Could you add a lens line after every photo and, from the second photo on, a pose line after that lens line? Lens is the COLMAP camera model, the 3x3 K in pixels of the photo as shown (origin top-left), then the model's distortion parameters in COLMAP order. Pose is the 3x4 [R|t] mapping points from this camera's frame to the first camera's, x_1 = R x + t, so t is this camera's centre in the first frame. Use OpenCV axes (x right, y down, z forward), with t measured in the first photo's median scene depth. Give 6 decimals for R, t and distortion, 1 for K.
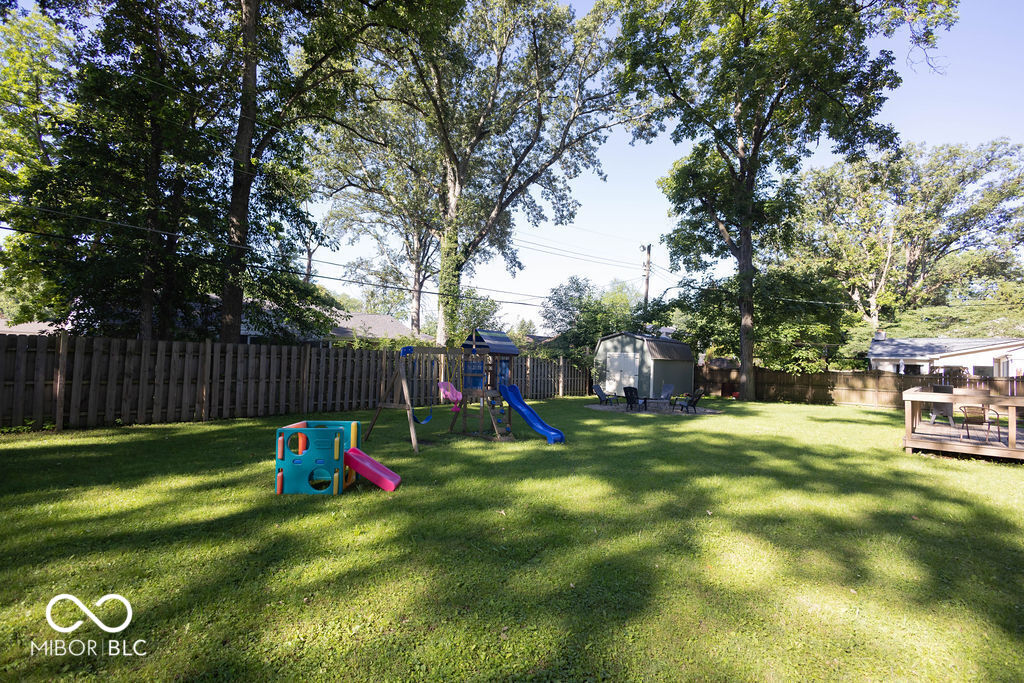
lens RADIAL K [[474.7, 0, 511.0], [0, 474.7, 345.6], [0, 0, 1]] dist [0.007659, -0.000321]
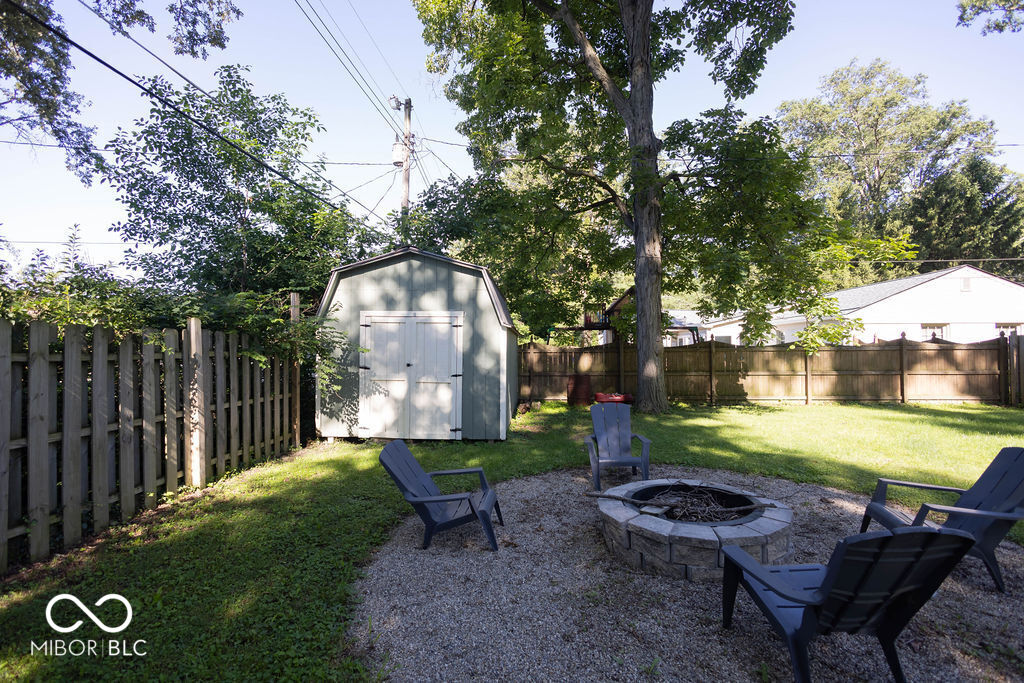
lens RADIAL K [[474.7, 0, 511.0], [0, 474.7, 345.6], [0, 0, 1]] dist [0.007659, -0.000321]
pose [[0.777971, -0.025490, 0.627782, 0.076111], [0.003456, 0.999335, 0.036294, 0.026209], [-0.628290, -0.026066, 0.777542, 0.686779]]
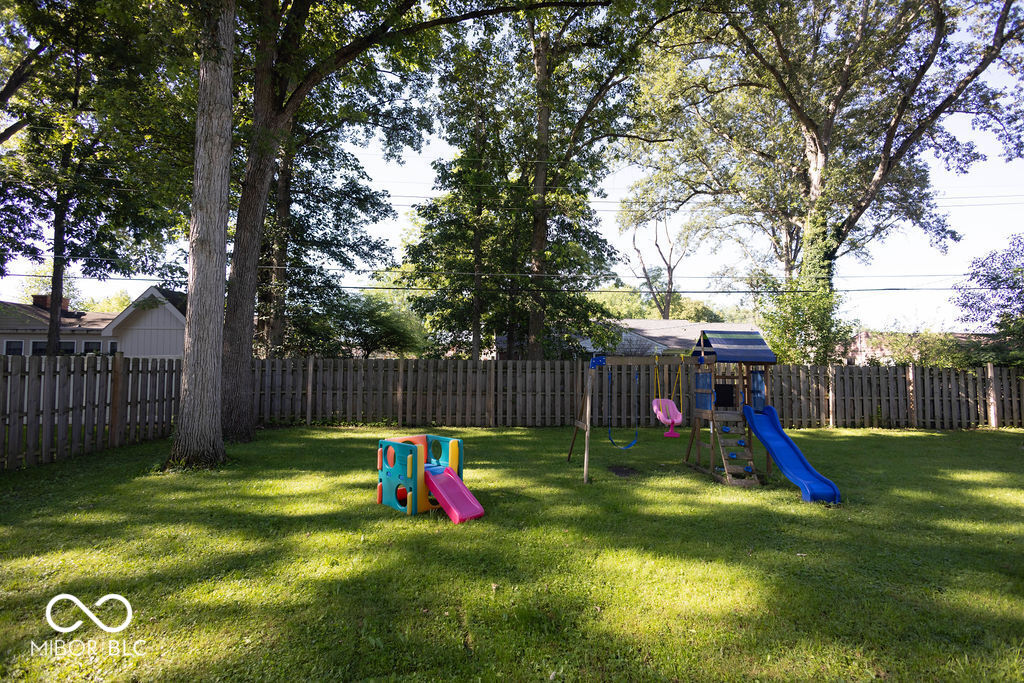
lens RADIAL K [[469.0, 0, 512.0], [0, 469.0, 341.5], [0, 0, 1]] dist [0.007342, -0.000629]
pose [[0.699618, -0.061790, -0.711840, 0.106171], [0.033585, 0.997996, -0.053621, 0.005425], [0.713727, 0.013607, 0.700292, 0.107366]]
